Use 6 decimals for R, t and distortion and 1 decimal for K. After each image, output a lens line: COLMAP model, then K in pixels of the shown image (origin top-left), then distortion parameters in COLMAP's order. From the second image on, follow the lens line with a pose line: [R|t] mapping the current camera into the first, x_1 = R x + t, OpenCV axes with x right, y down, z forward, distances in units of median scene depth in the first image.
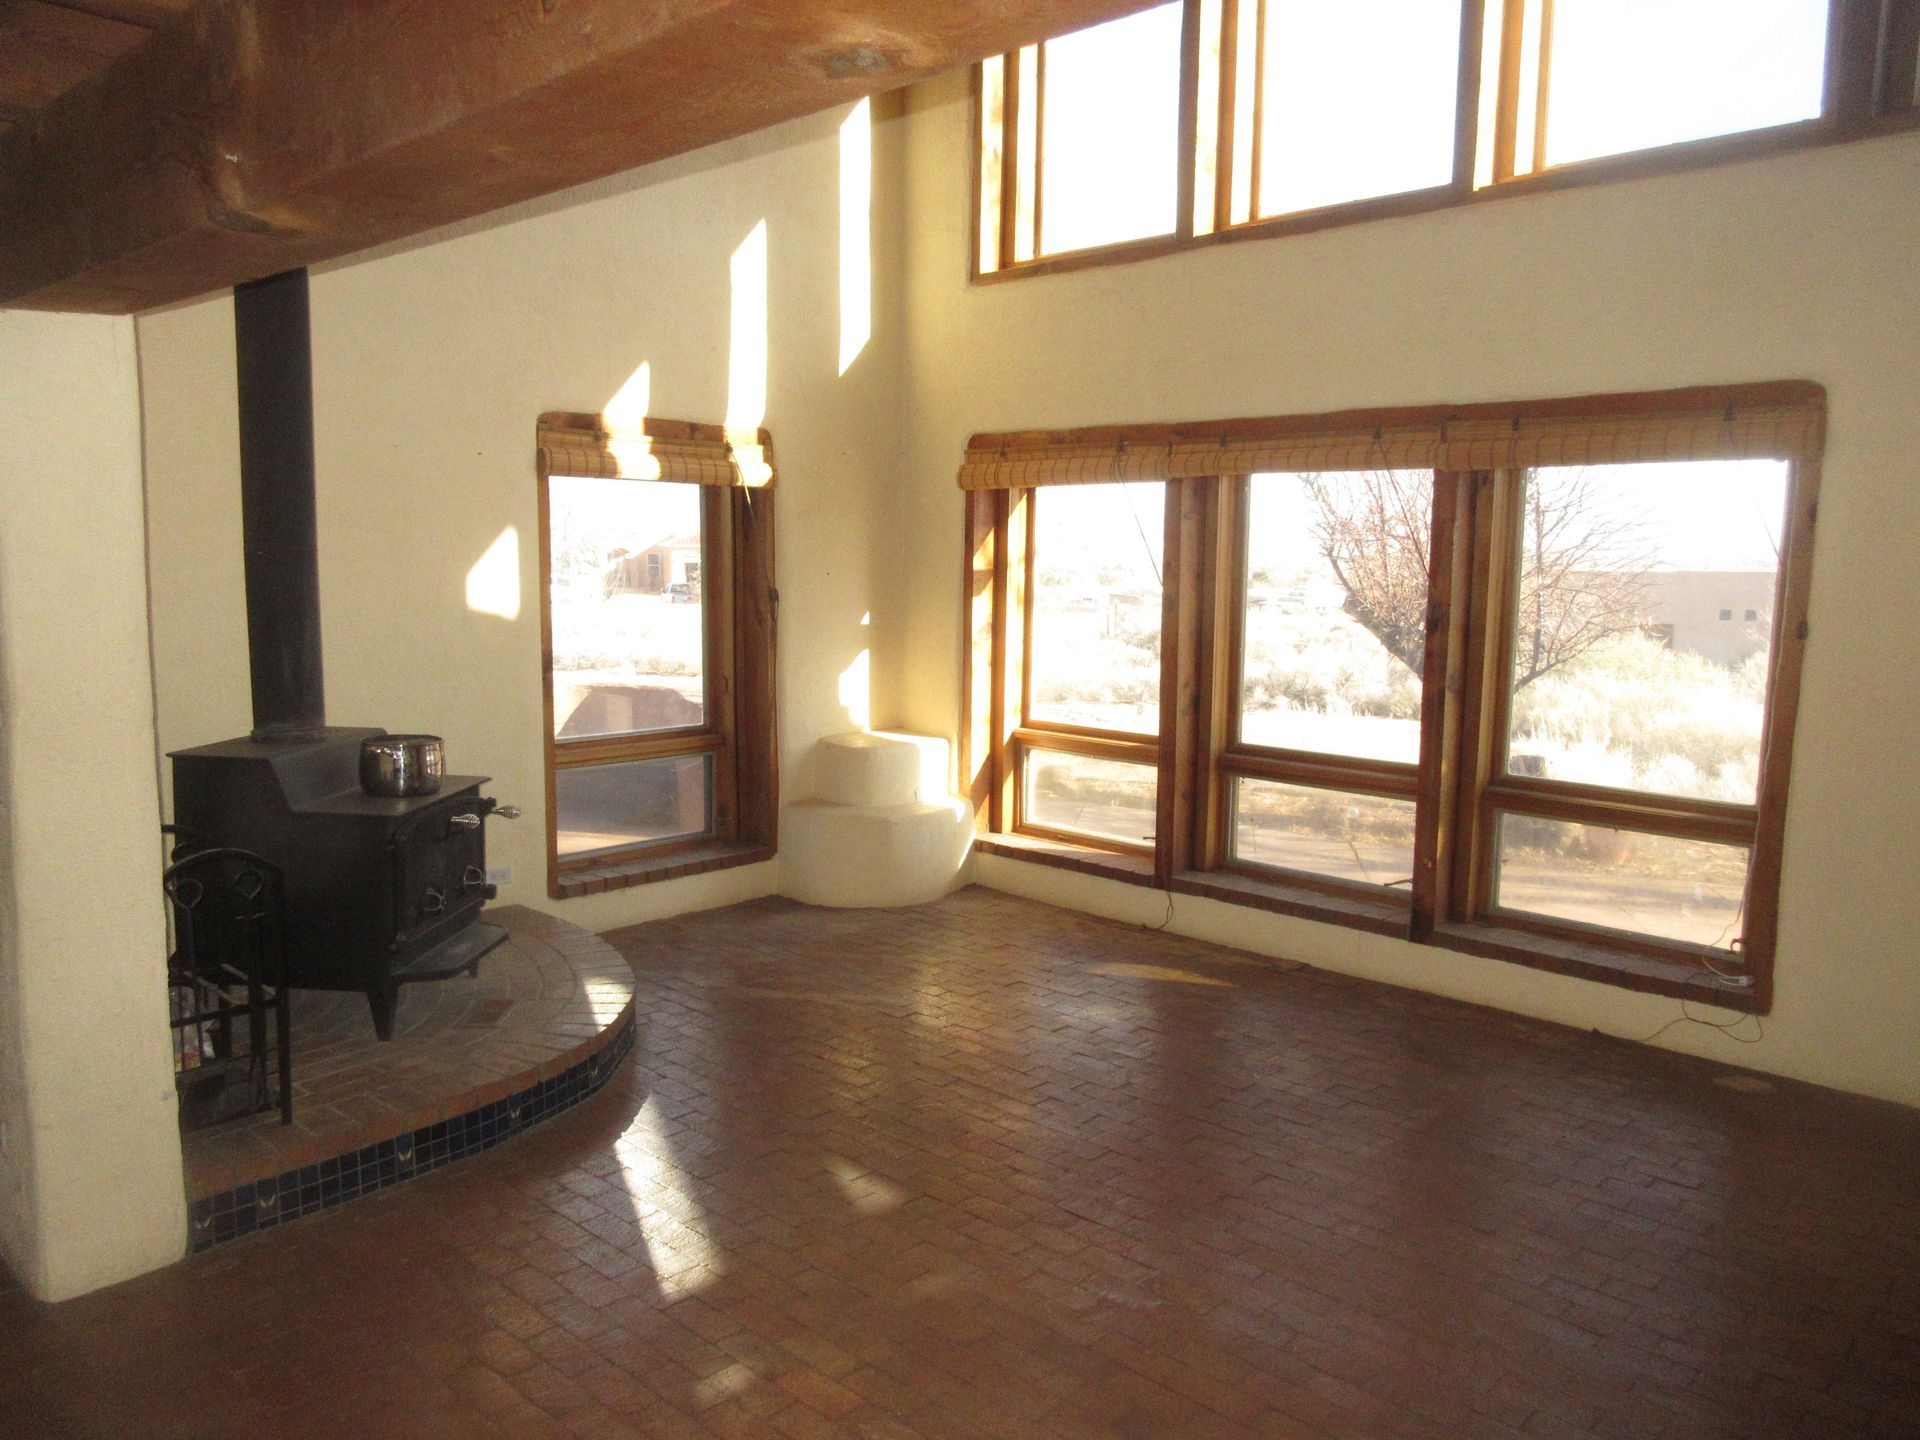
lens RADIAL K [[1434.9, 0, 972.9], [0, 1434.9, 710.7], [0, 0, 1]] dist [0.011587, -0.003072]
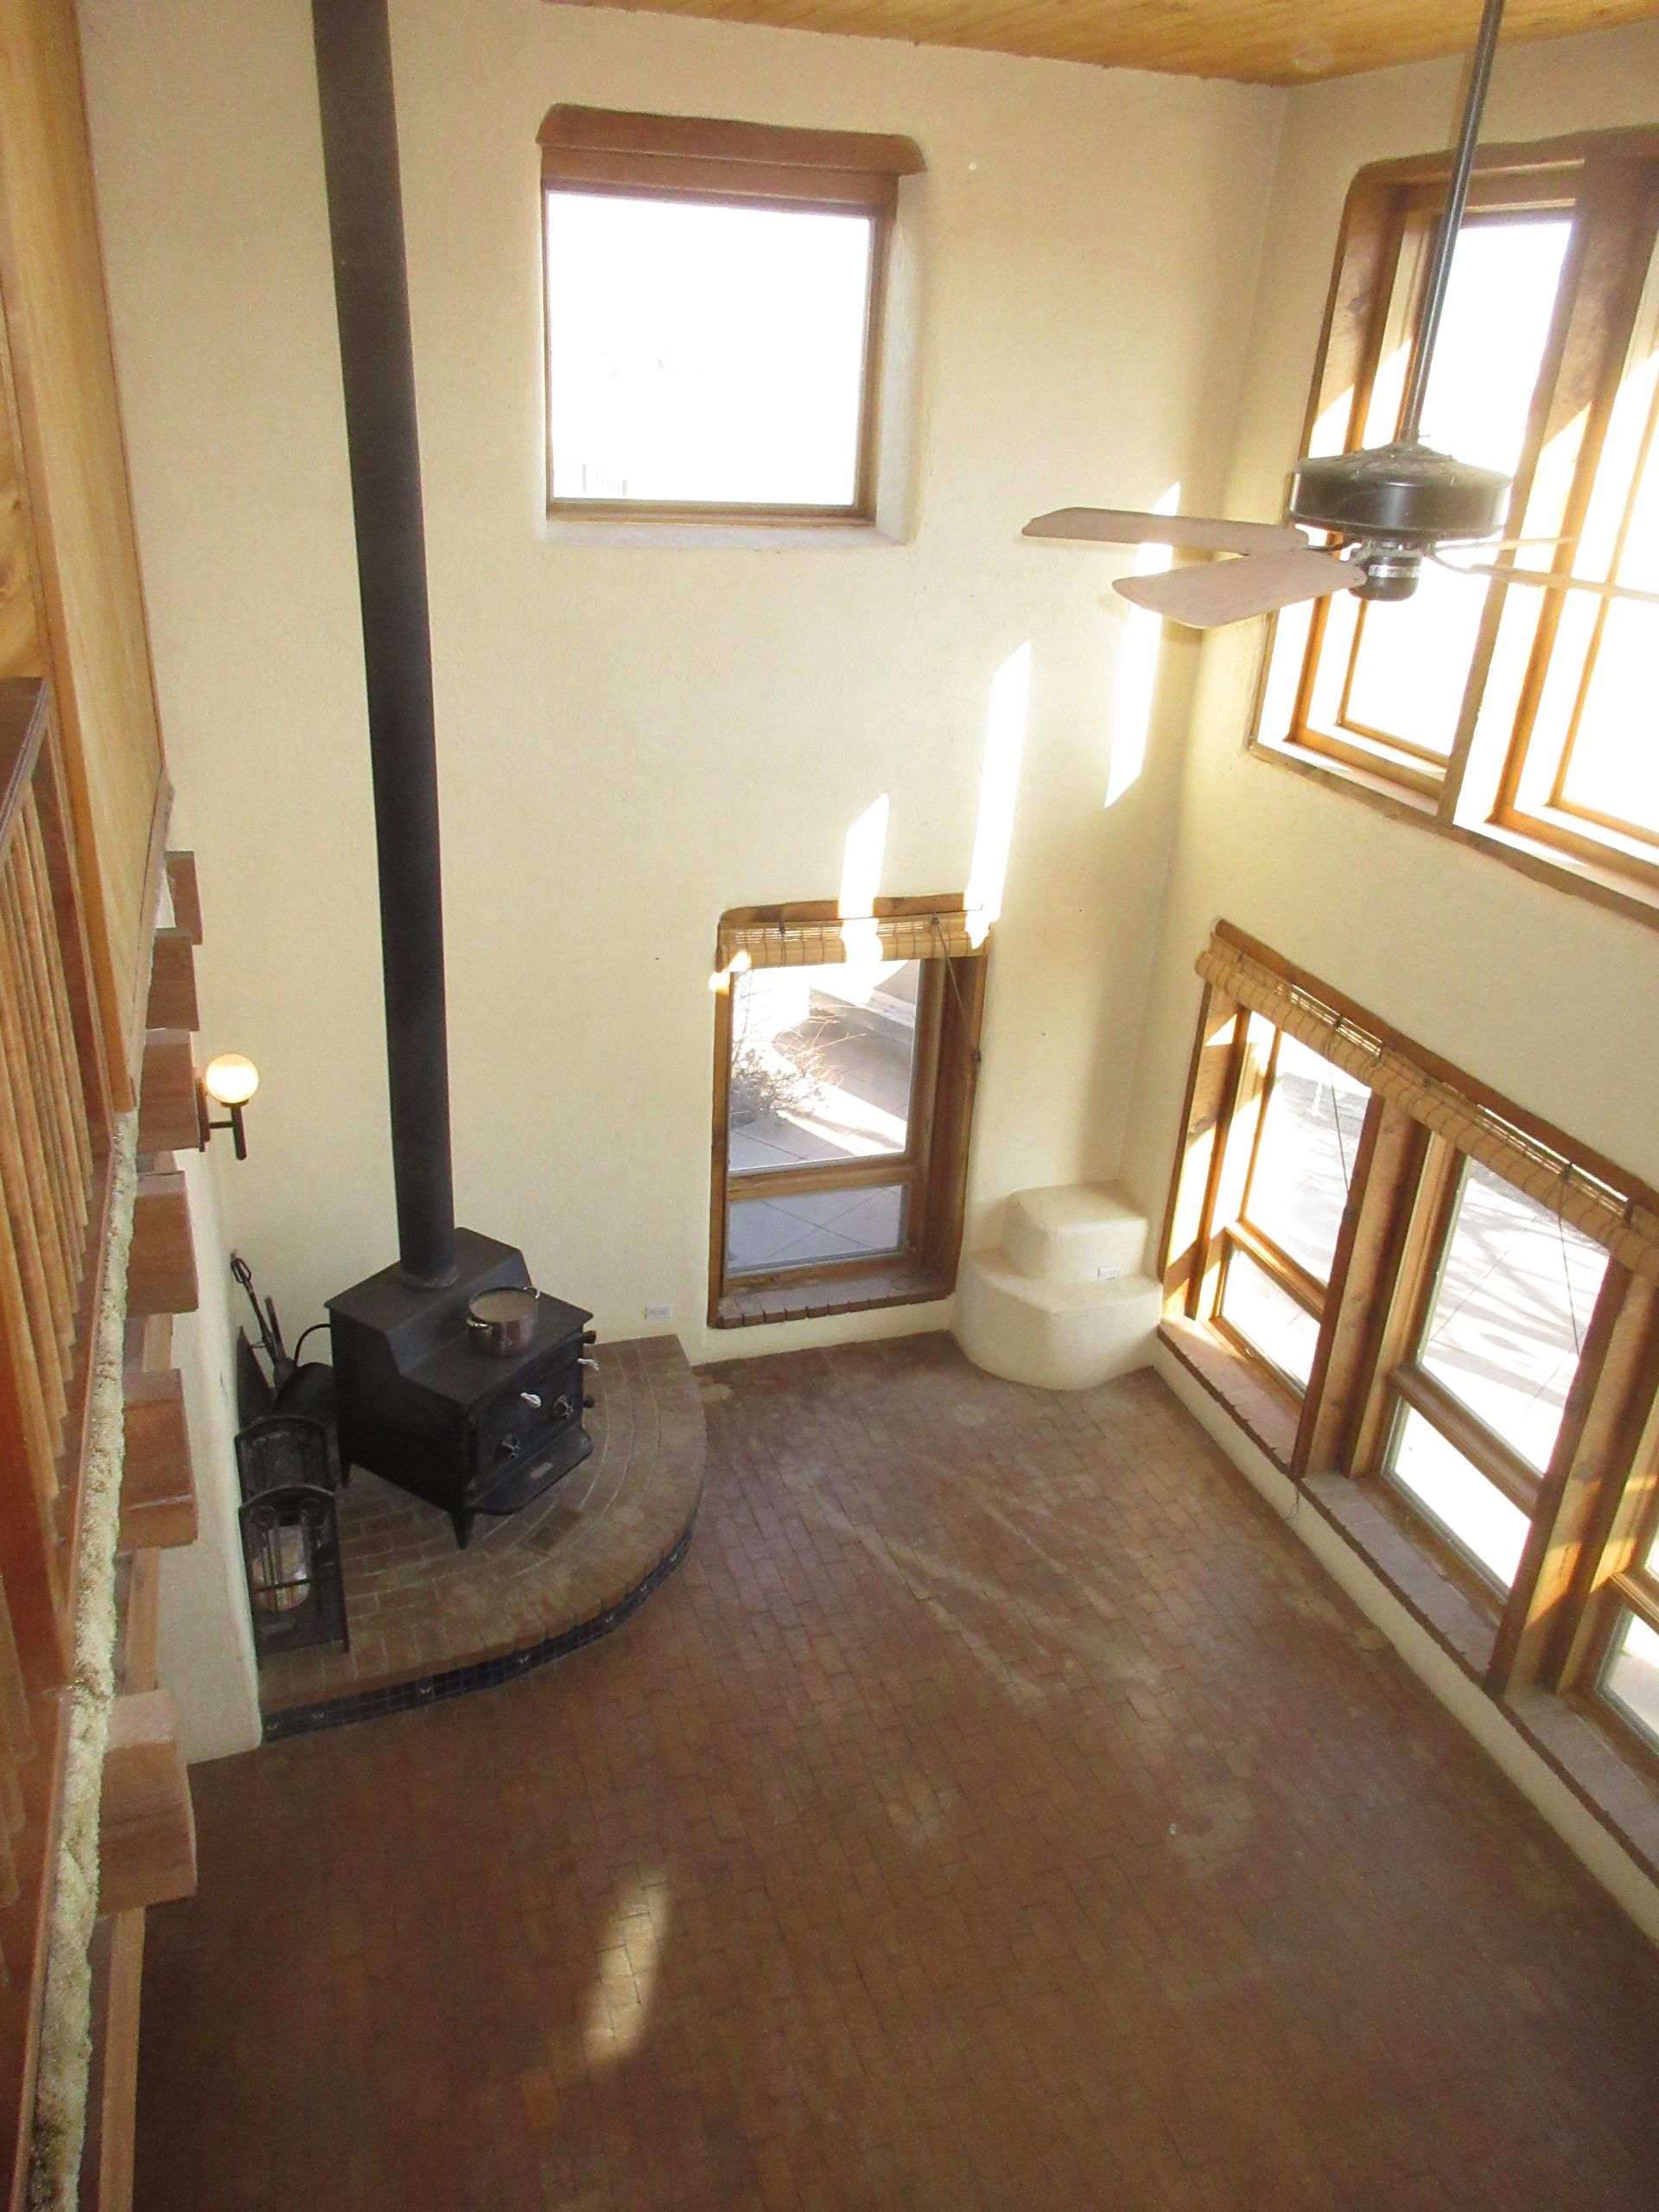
lens RADIAL K [[1653.1, 0, 833.1], [0, 1653.1, 1103.3], [0, 0, 1]] dist [0.011587, -0.003072]
pose [[0.884253, 0.232802, -0.404846, 0.298122], [-0.103141, 0.942837, 0.316892, -0.506718], [0.455477, -0.238457, 0.857718, 0.006467]]
